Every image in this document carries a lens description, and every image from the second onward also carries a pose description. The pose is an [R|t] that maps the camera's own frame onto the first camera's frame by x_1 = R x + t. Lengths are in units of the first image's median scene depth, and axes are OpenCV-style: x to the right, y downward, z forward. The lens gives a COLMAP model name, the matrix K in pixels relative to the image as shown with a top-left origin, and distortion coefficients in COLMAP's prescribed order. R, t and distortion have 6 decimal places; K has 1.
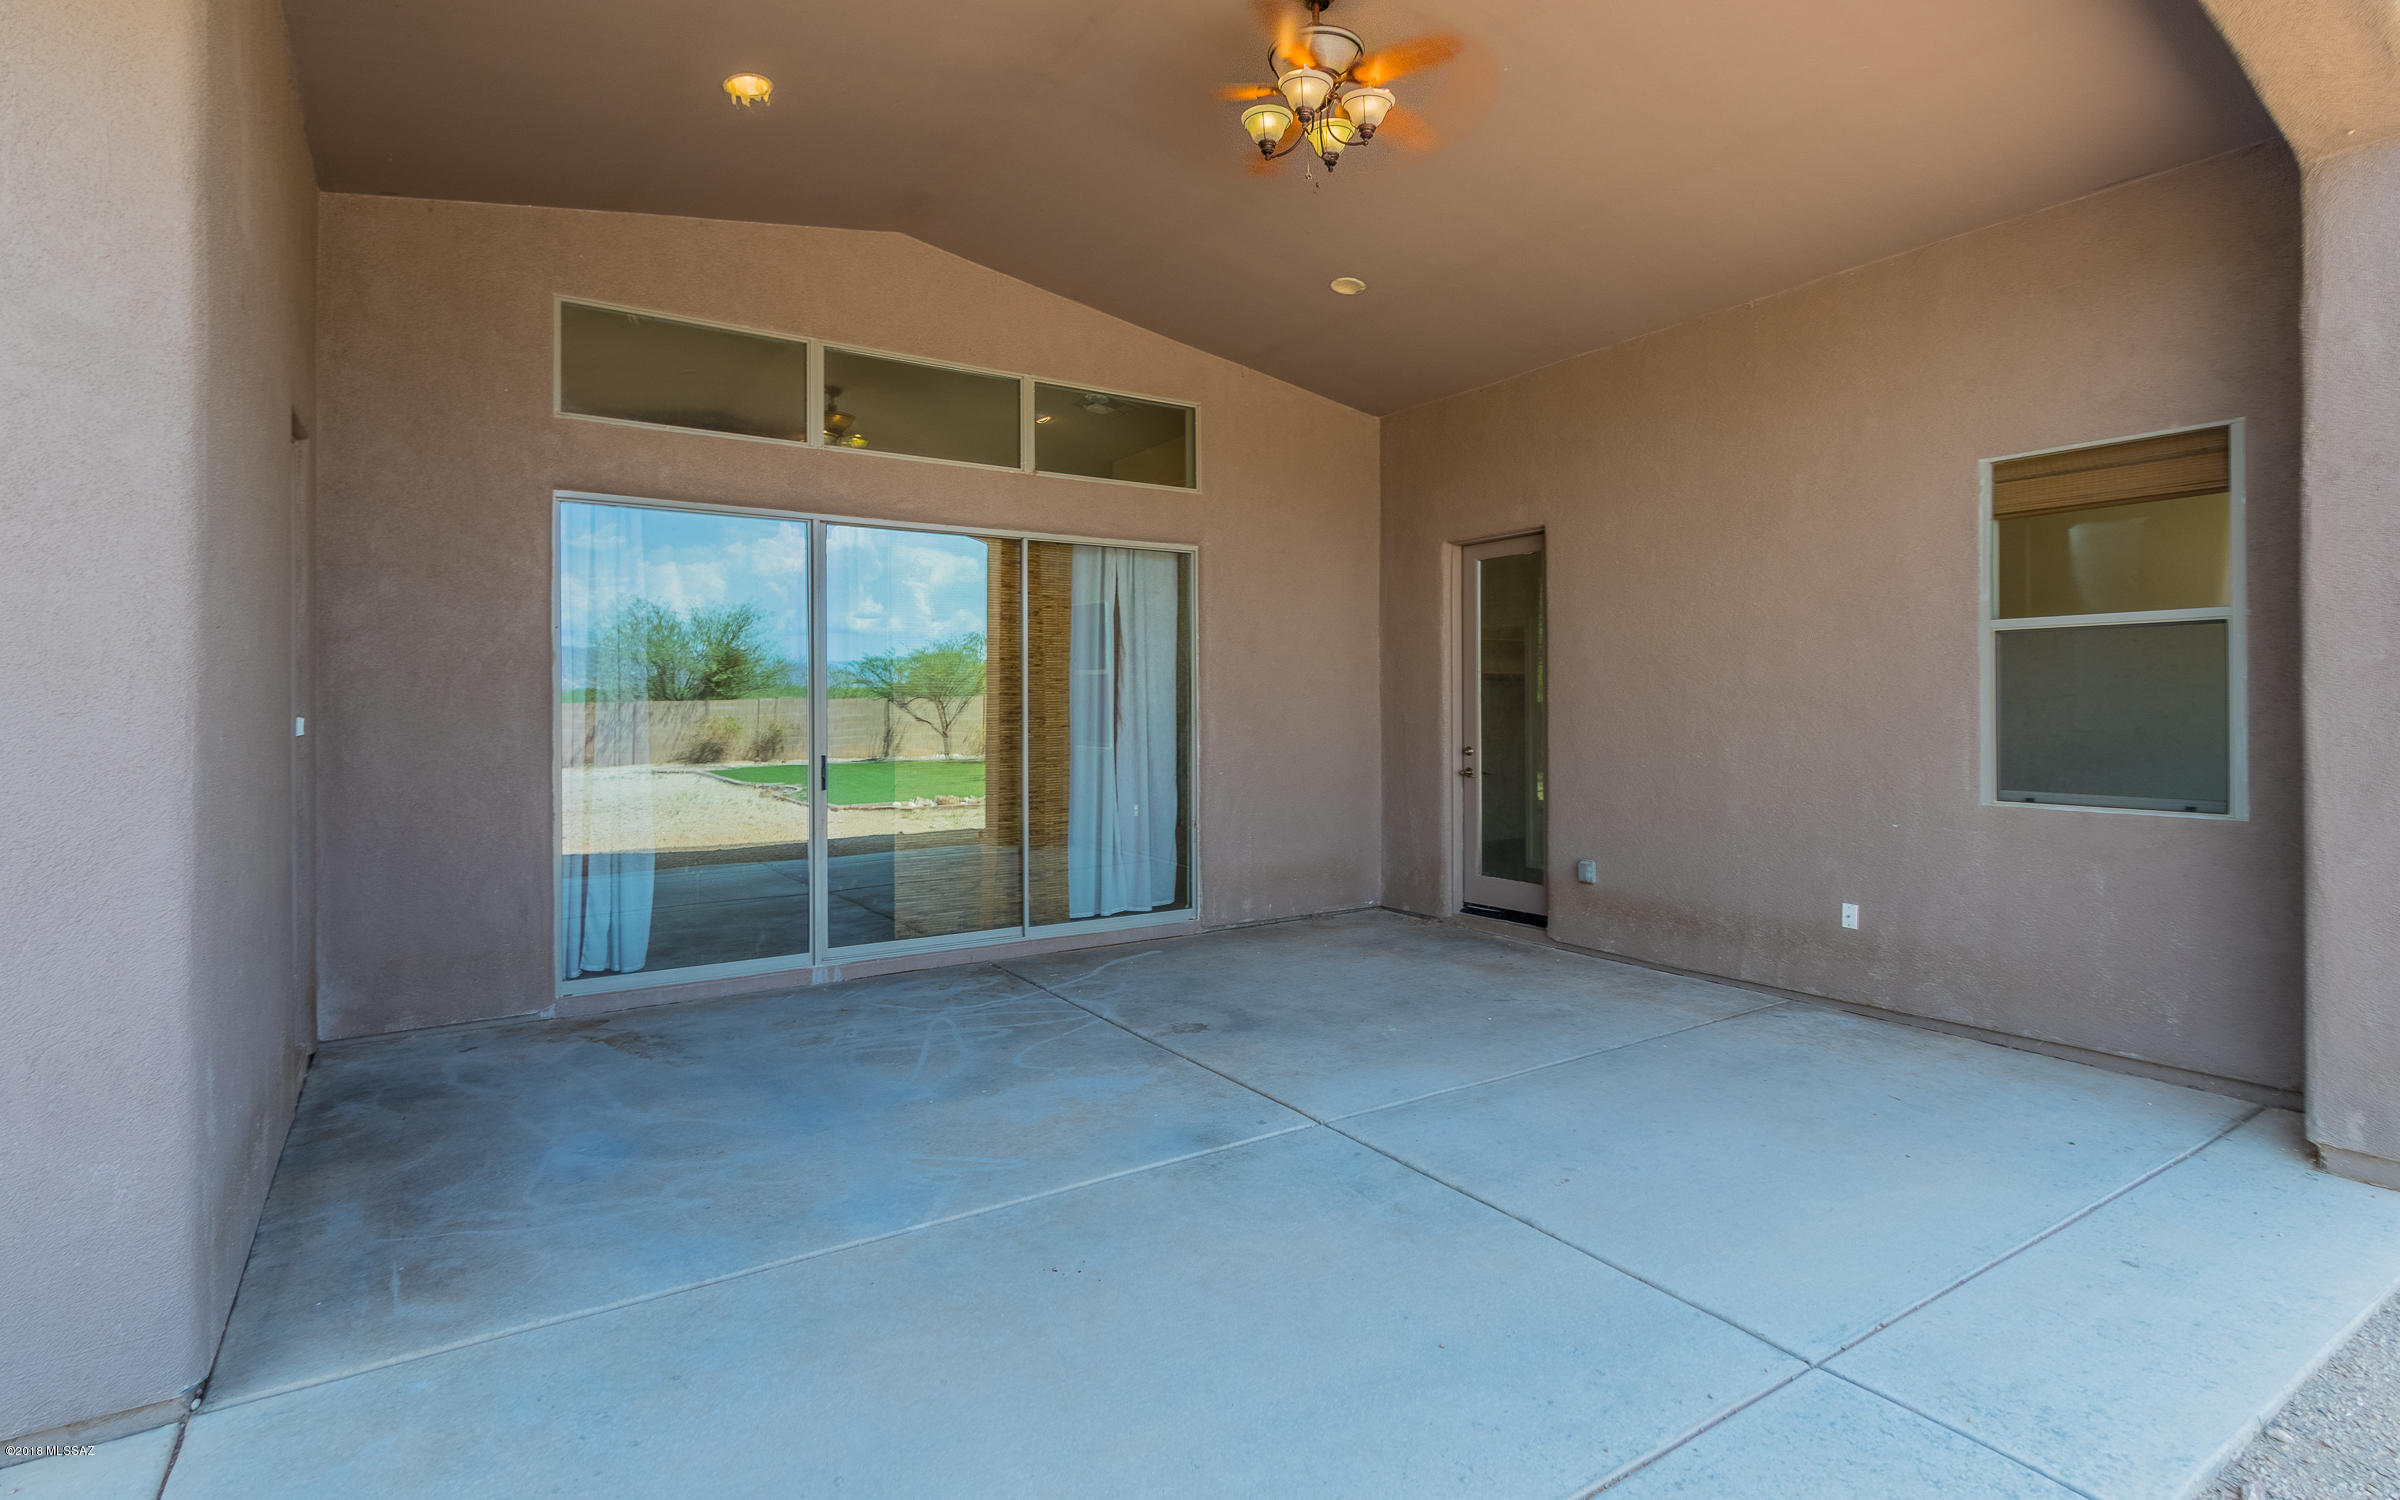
lens RADIAL K [[1161.6, 0, 1196.6], [0, 1161.6, 690.2], [0, 0, 1]] dist [-0.002089, 0.000083]
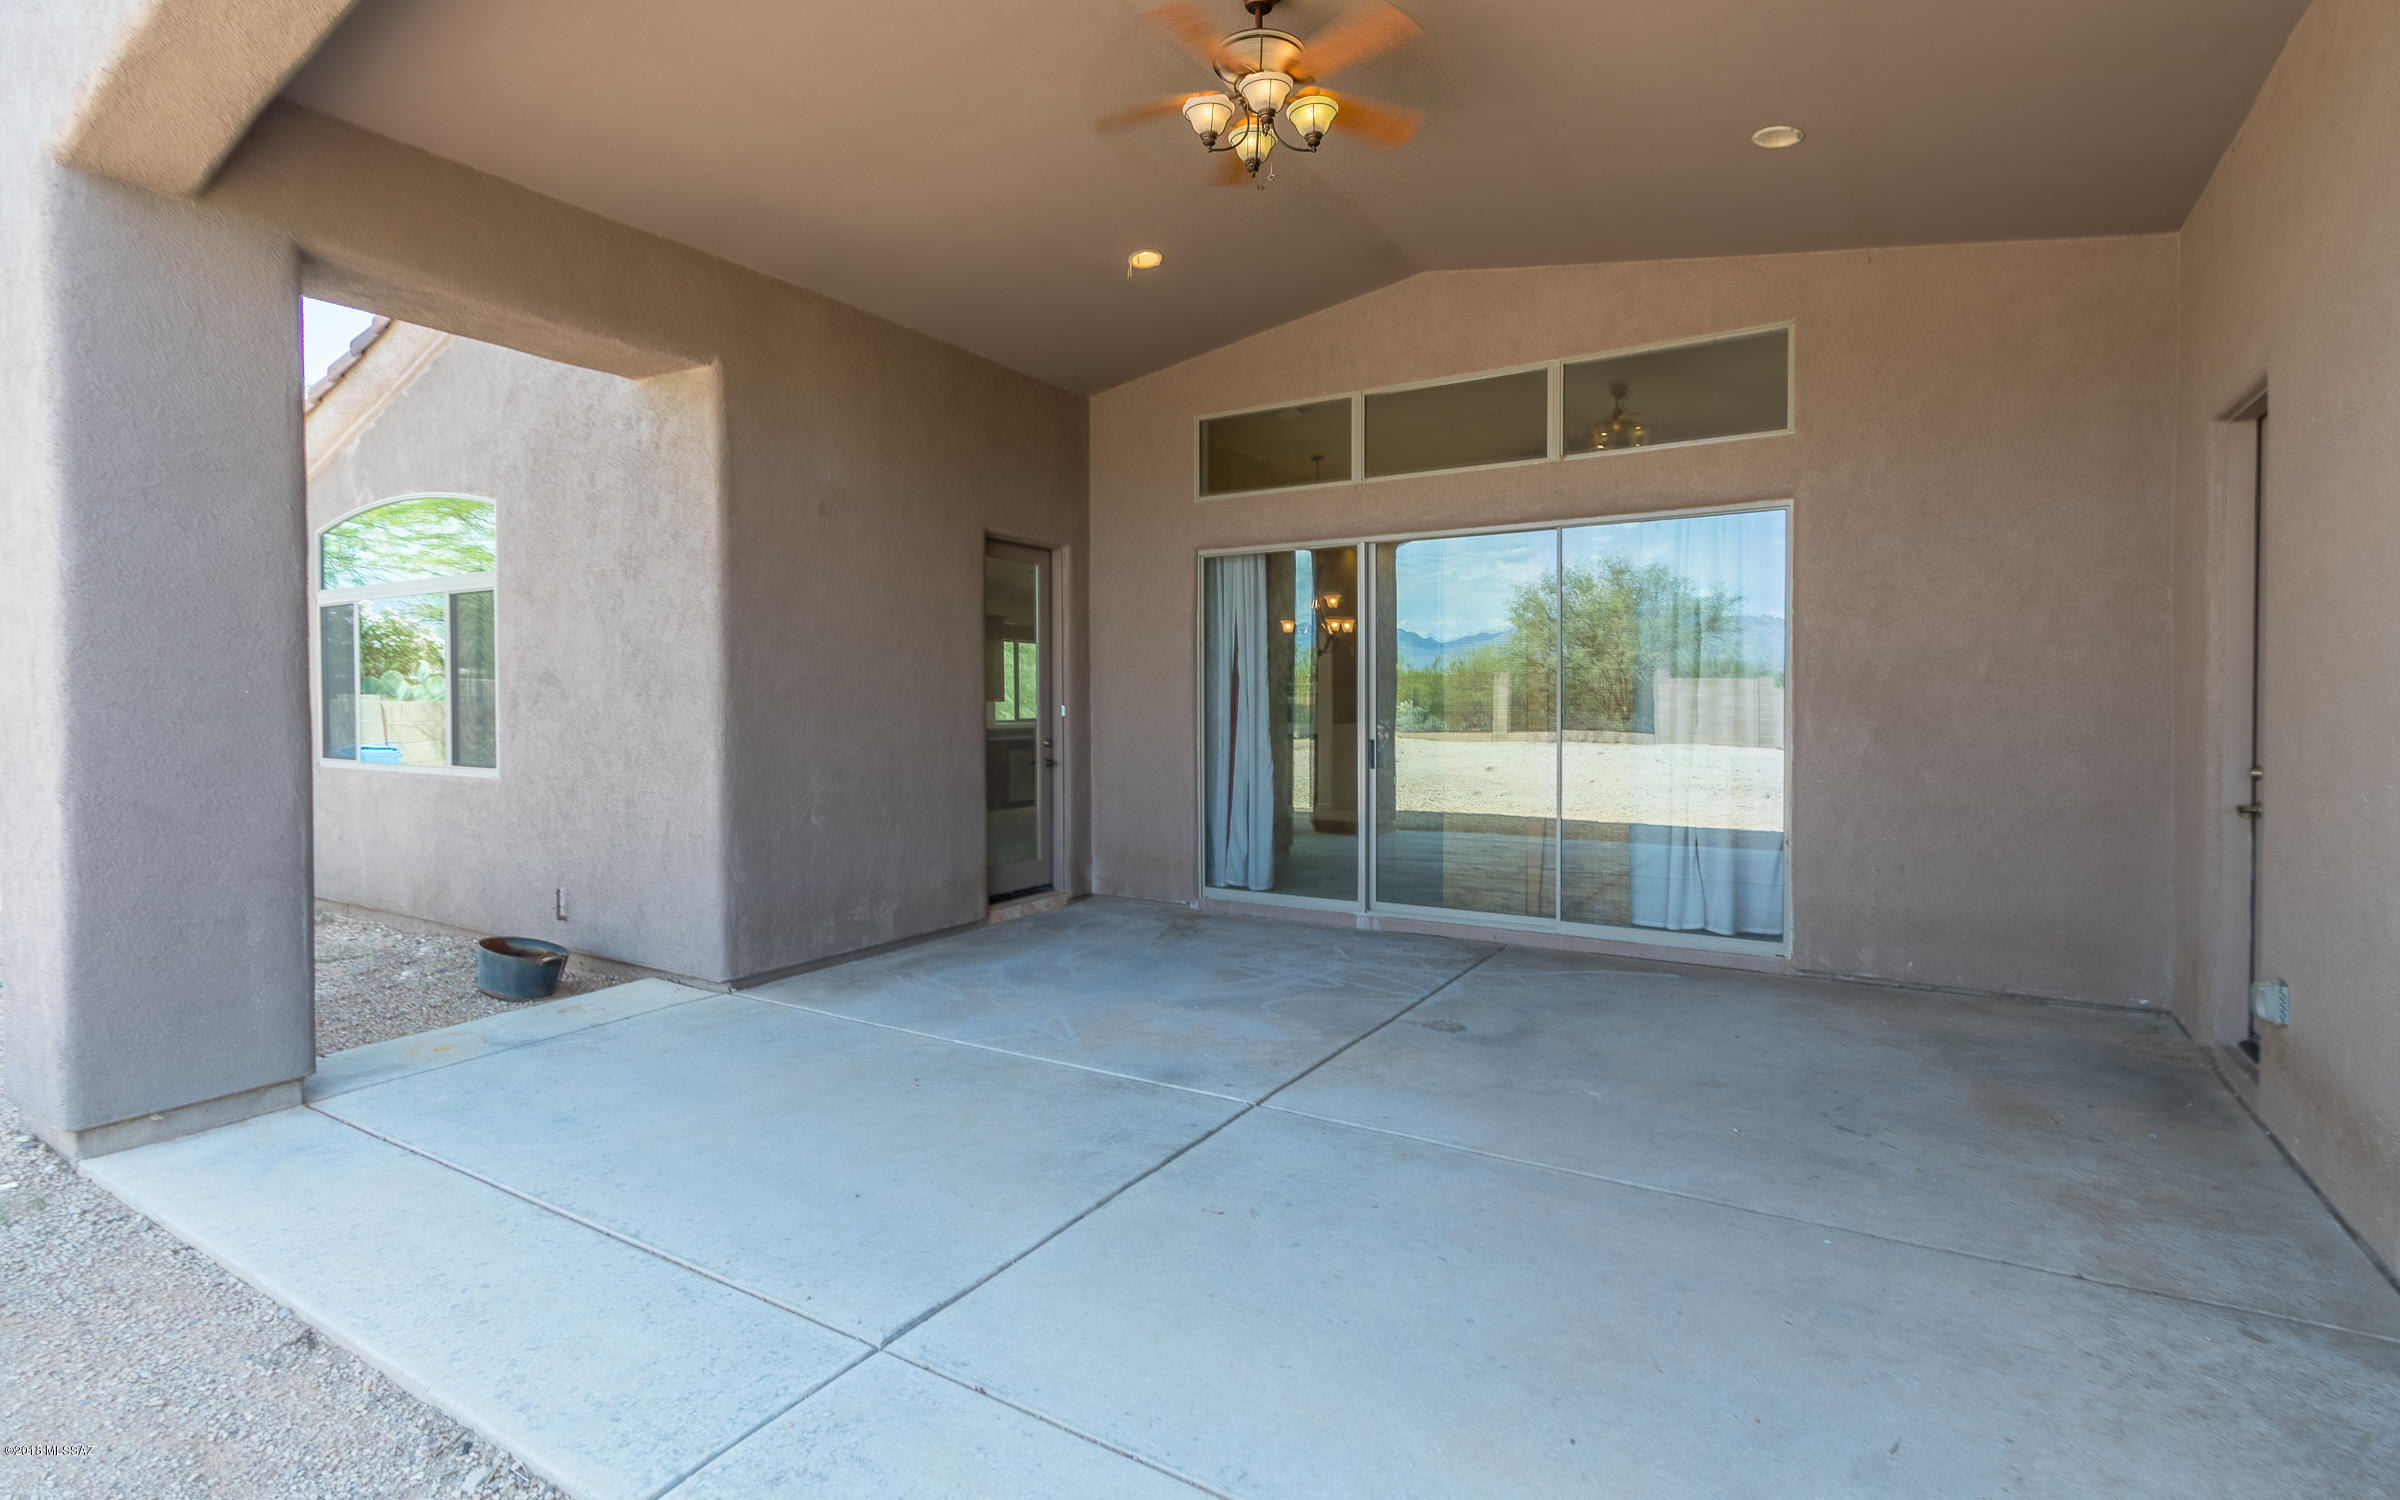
lens RADIAL K [[1125.0, 0, 1196.0], [0, 1125.0, 672.1], [0, 0, 1]] dist [0.003879, -0.000221]
pose [[0.424926, -0.021168, -0.904981, 0.889789], [0.015579, 0.999750, -0.016070, 0.006111], [0.905094, -0.007270, 0.425149, 0.478038]]
